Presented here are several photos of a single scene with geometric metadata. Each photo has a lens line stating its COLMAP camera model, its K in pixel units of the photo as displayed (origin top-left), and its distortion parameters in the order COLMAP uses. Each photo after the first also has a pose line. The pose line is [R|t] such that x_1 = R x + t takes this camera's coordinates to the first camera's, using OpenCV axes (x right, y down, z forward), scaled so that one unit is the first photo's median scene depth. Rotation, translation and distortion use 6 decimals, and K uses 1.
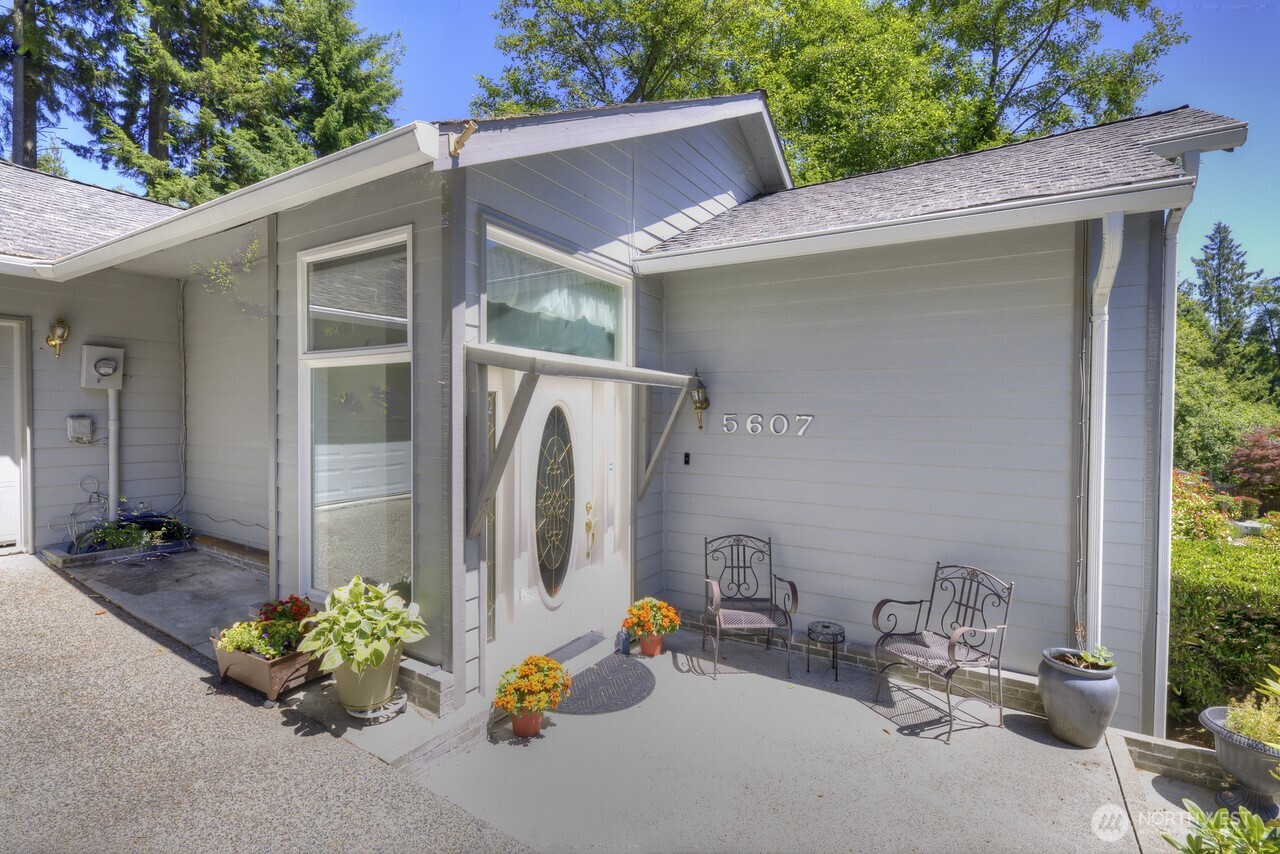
lens RADIAL K [[589.7, 0, 640.0], [0, 589.7, 427.0], [0, 0, 1]] dist [-0.001117, -0.000757]
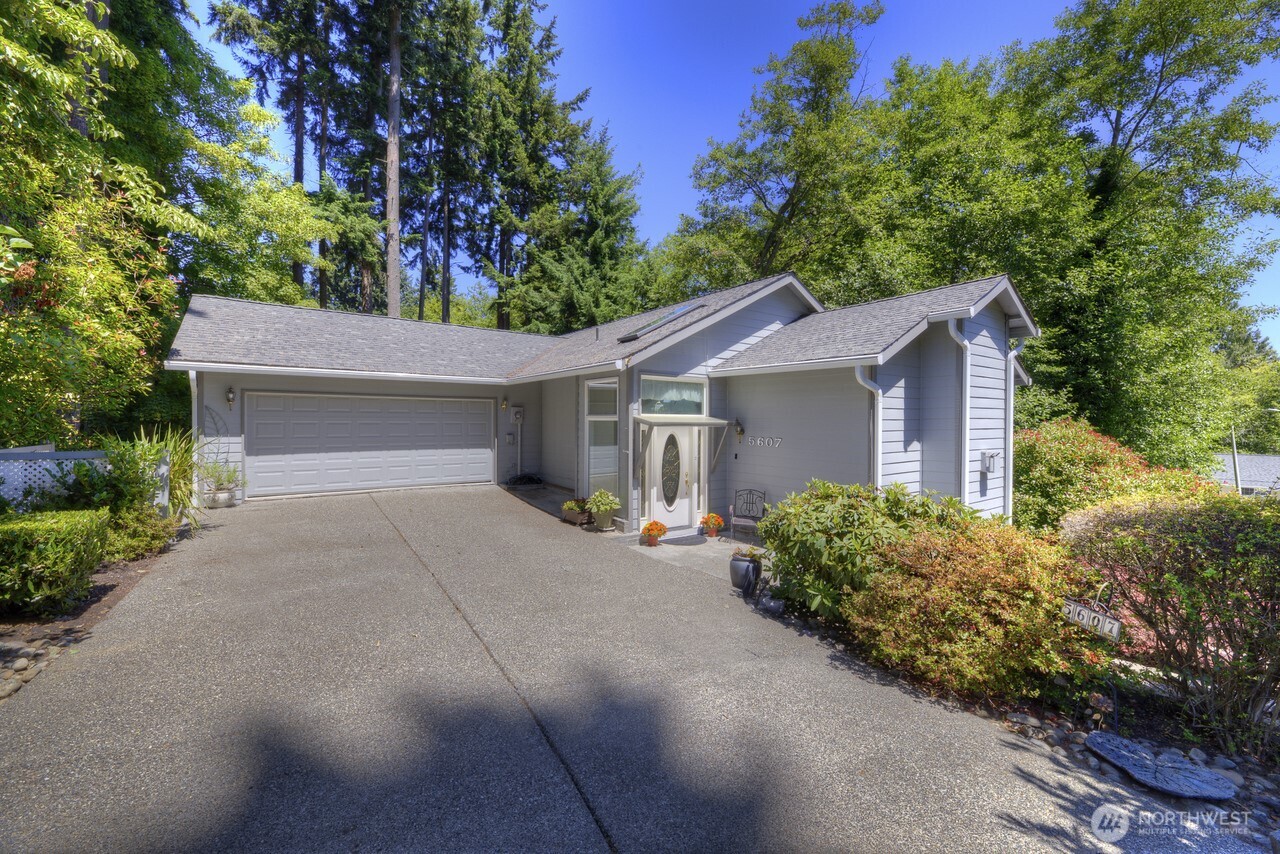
lens RADIAL K [[513.2, 0, 640.0], [0, 513.2, 427.0], [0, 0, 1]] dist [0.000506, 0.000008]
pose [[0.922114, 0.005350, -0.386882, 0.522229], [-0.009074, 0.999928, -0.007801, -0.040887], [0.386813, 0.010704, 0.922096, -0.987089]]
